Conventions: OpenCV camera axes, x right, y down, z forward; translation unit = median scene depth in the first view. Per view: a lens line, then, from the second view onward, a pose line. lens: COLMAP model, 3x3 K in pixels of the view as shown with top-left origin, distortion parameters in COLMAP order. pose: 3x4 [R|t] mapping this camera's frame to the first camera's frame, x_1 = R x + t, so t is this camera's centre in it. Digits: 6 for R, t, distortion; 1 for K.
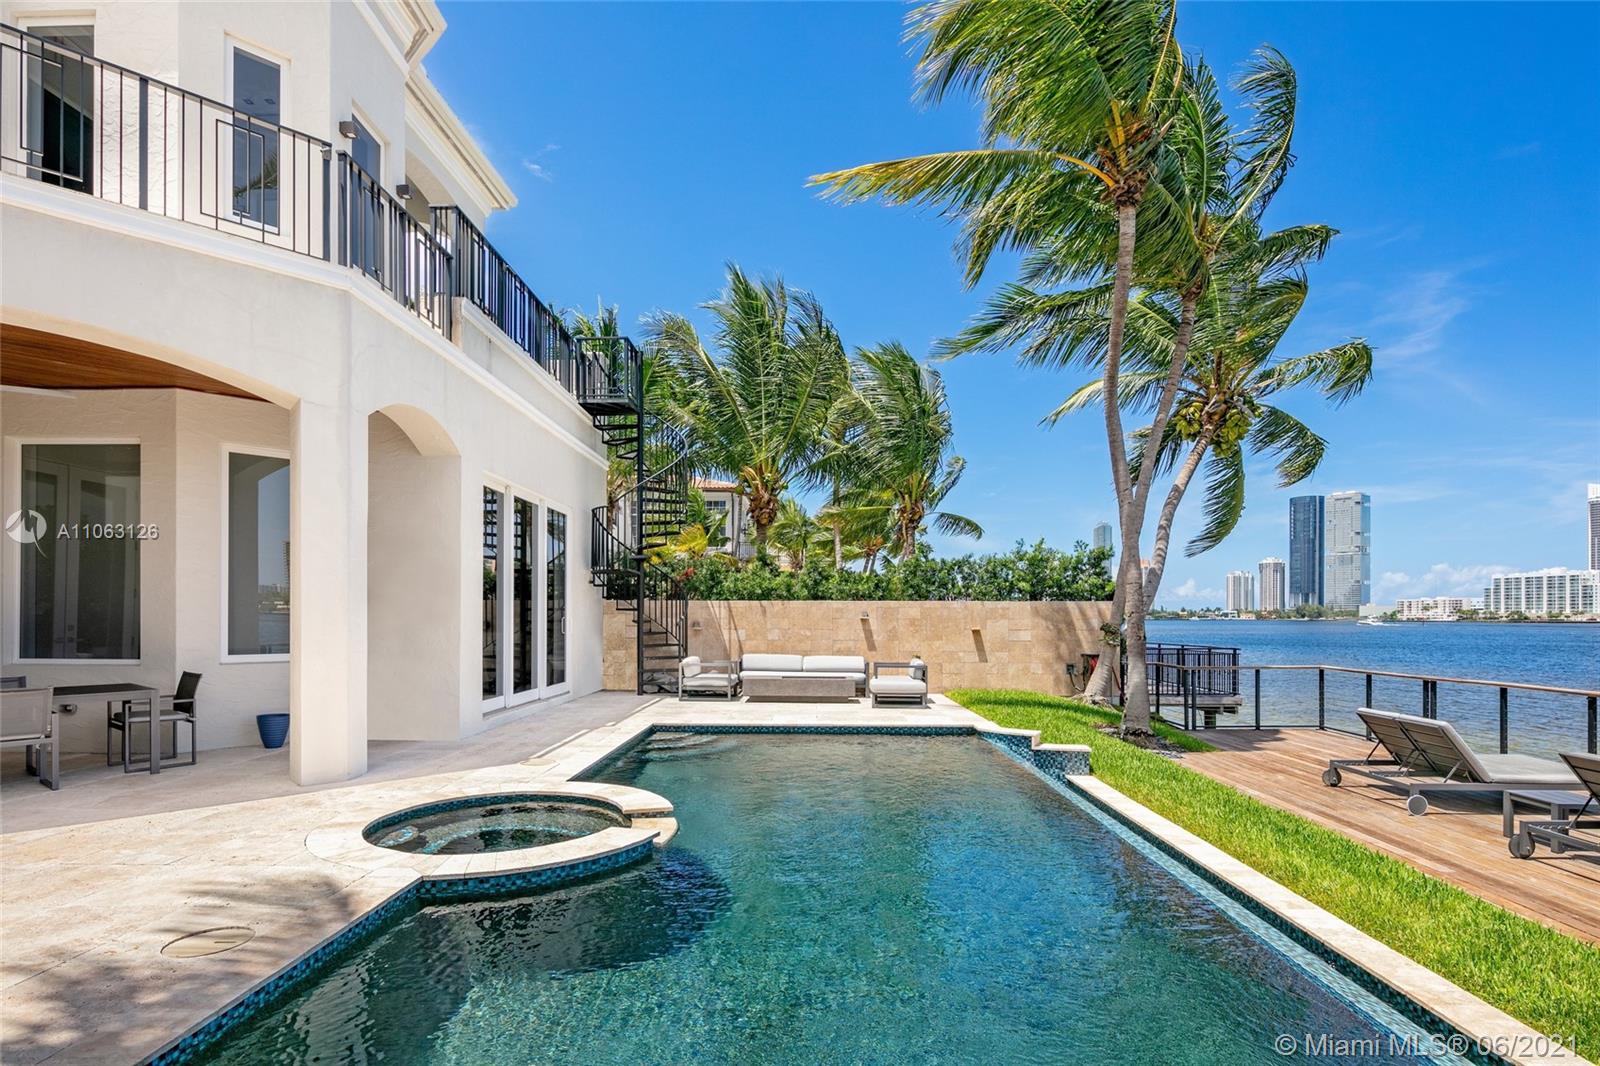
lens RADIAL K [[781.8, 0, 783.0], [0, 781.8, 617.9], [0, 0, 1]] dist [0.002254, -0.000294]
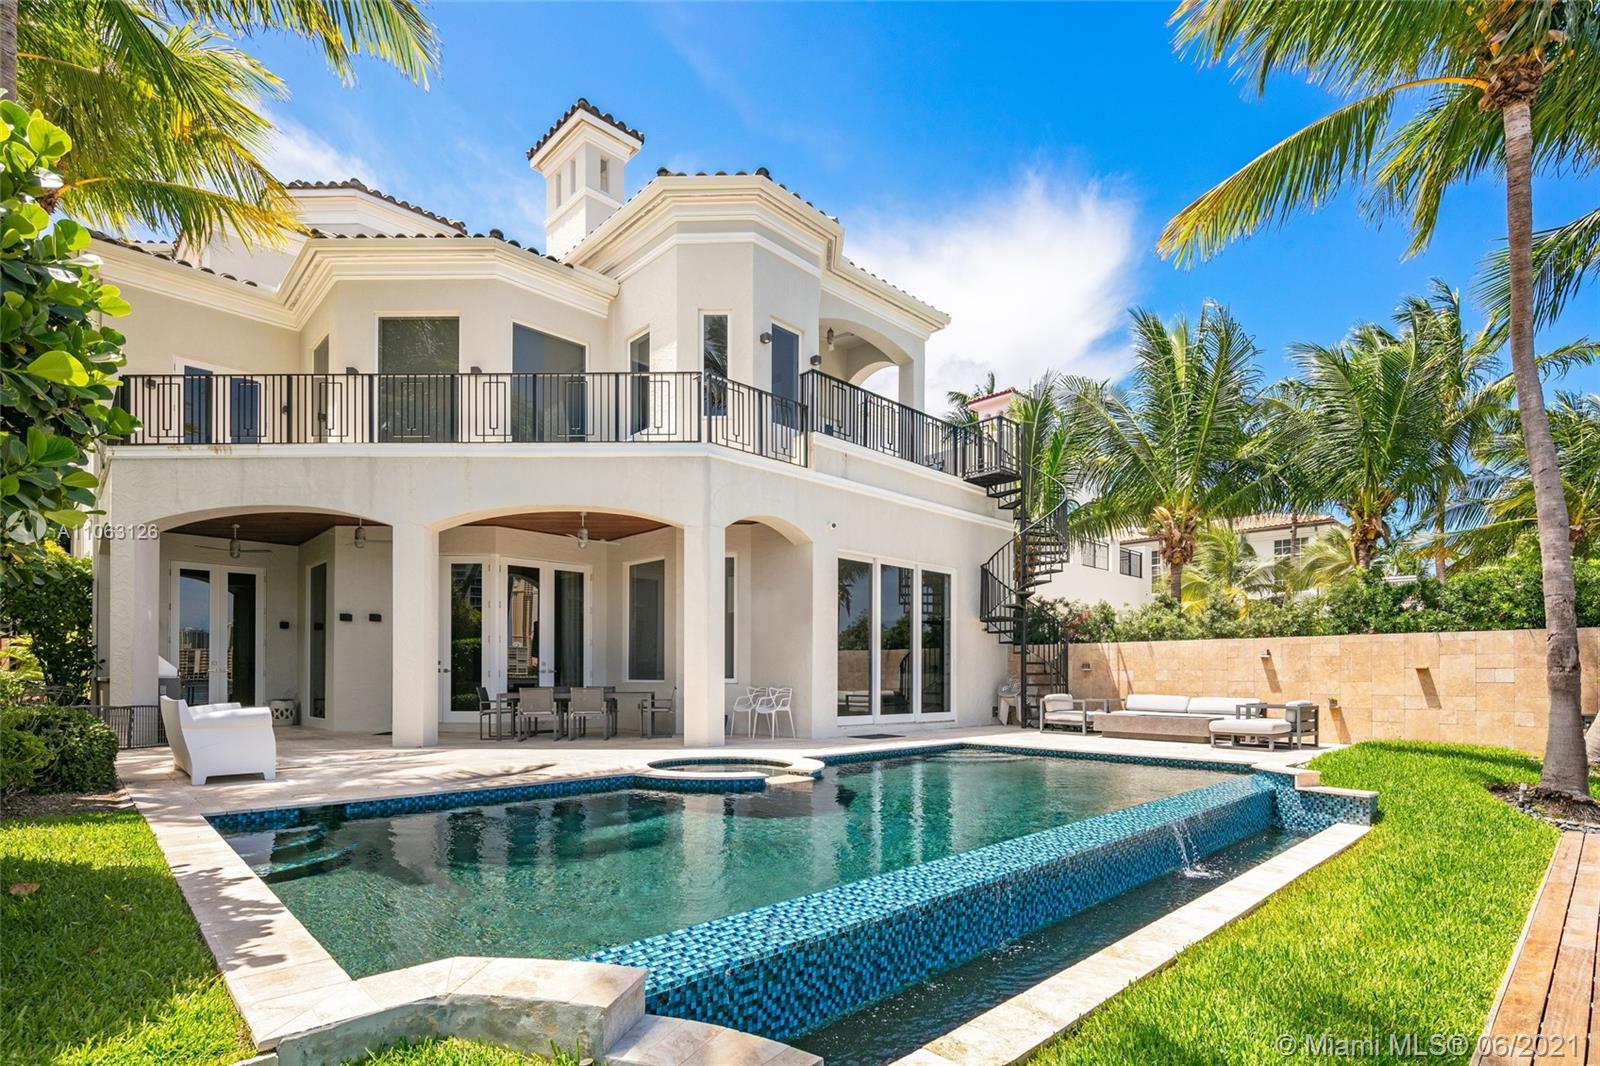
lens RADIAL K [[765.4, 0, 793.3], [0, 765.4, 675.9], [0, 0, 1]] dist [0.002107, 0.000150]
pose [[0.712036, -0.001278, -0.702142, 0.339457], [-0.003577, 0.999979, -0.005447, 0.029356], [0.702134, 0.006390, 0.712017, -0.016094]]
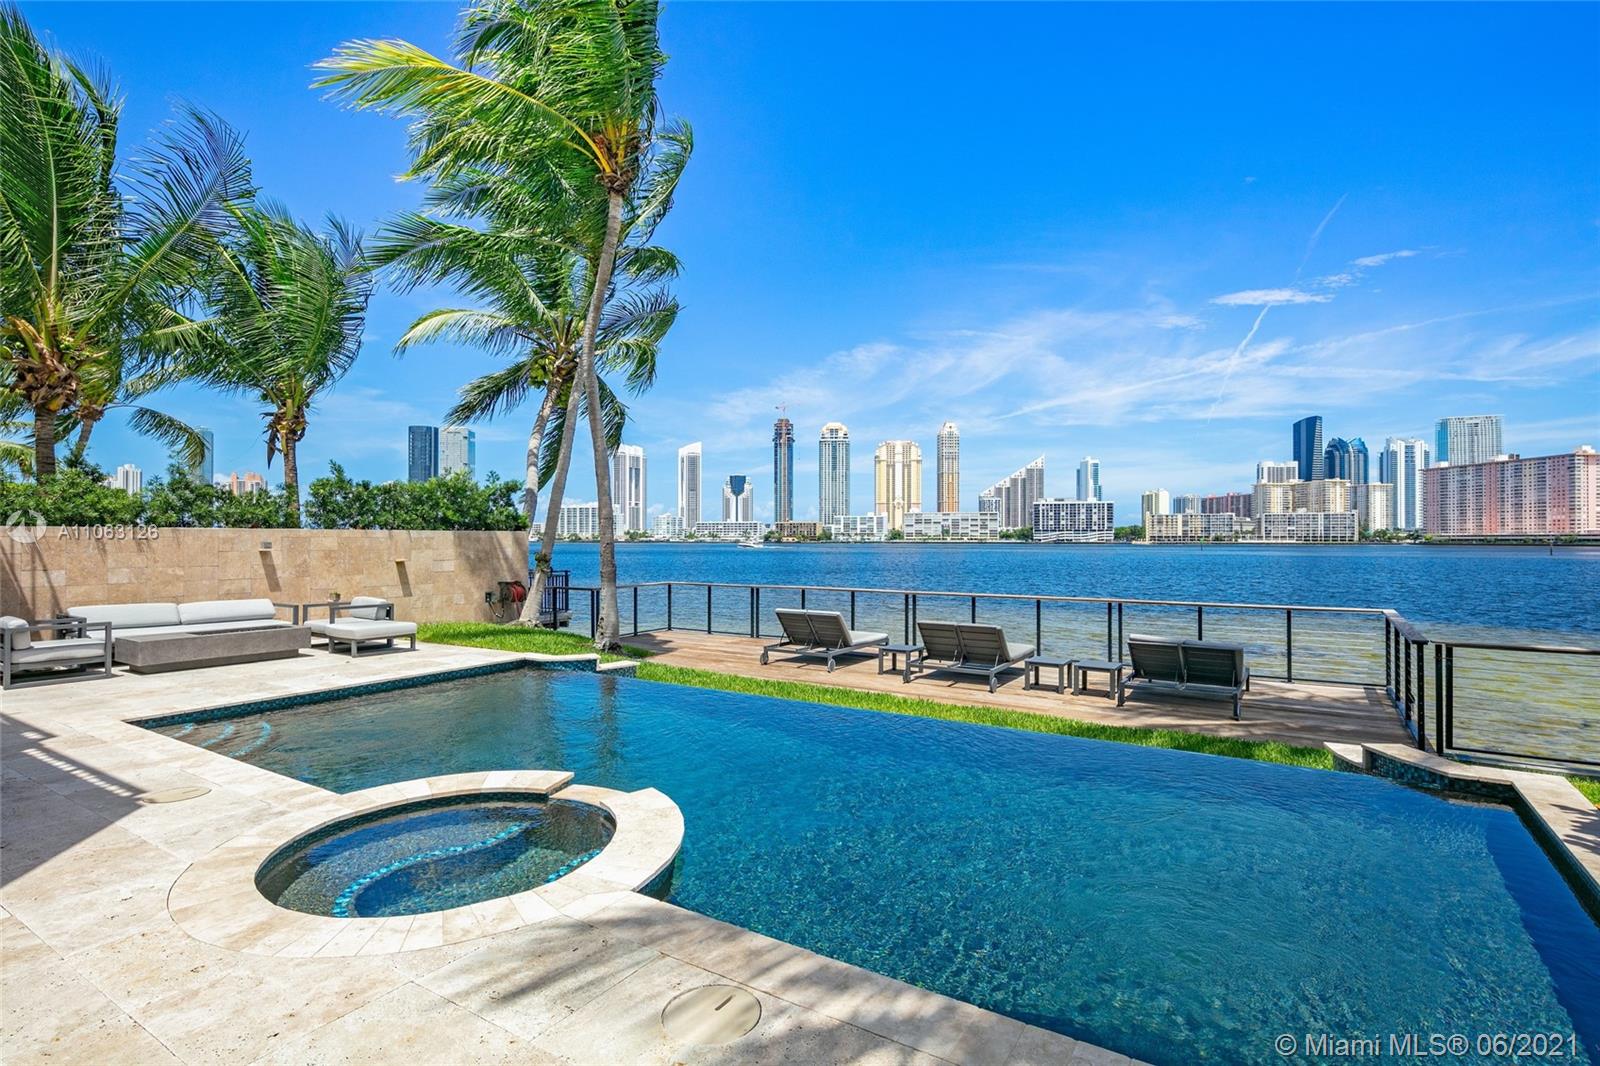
lens RADIAL K [[788.9, 0, 800.0], [0, 788.9, 533.0], [0, 0, 1]] dist [0.000939, -0.000091]
pose [[0.505529, 0.004125, 0.862800, -0.315431], [0.002408, 0.999978, -0.006192, -0.011152], [-0.862807, 0.005208, 0.505507, 0.125960]]
